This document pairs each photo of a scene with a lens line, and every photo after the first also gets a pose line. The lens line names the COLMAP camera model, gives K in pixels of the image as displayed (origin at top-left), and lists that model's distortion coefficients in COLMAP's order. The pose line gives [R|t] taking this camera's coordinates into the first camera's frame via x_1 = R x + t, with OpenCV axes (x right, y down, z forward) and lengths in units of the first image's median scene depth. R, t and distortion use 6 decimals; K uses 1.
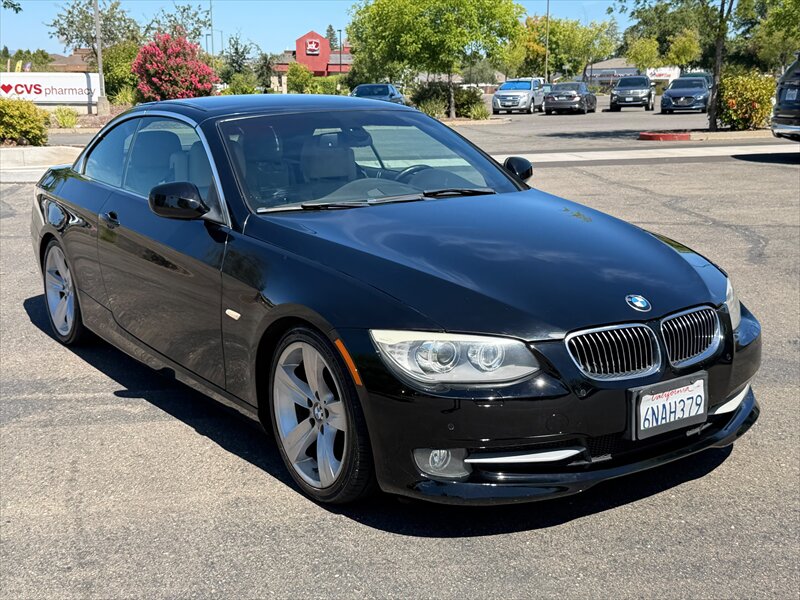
lens RADIAL K [[941.0, 0, 417.3], [0, 941.0, 321.5], [0, 0, 1]] dist [0.303057, -0.616426]
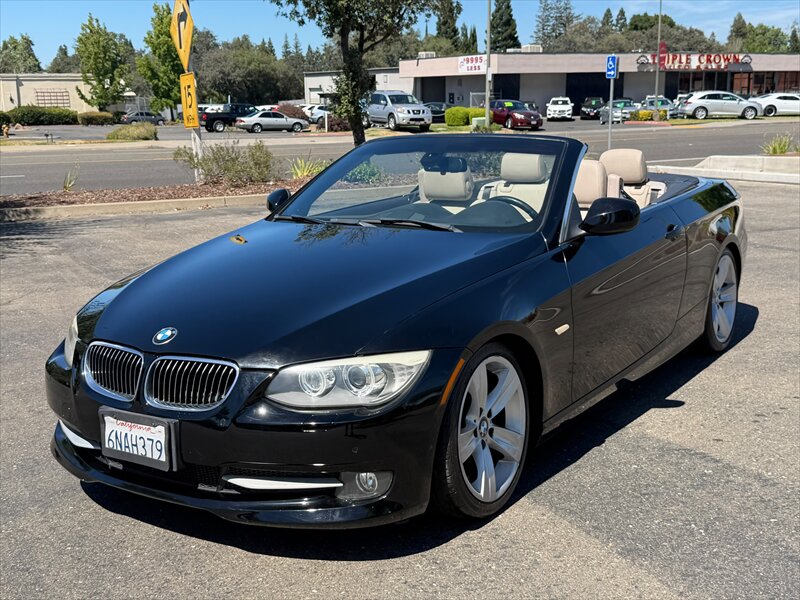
lens RADIAL K [[941.0, 0, 417.3], [0, 941.0, 321.5], [0, 0, 1]] dist [0.303057, -0.616426]
pose [[0.373062, 0.196184, -0.906828, 0.940568], [-0.199715, 0.971457, 0.128005, -0.163626], [0.906057, 0.133354, 0.401594, 0.625470]]
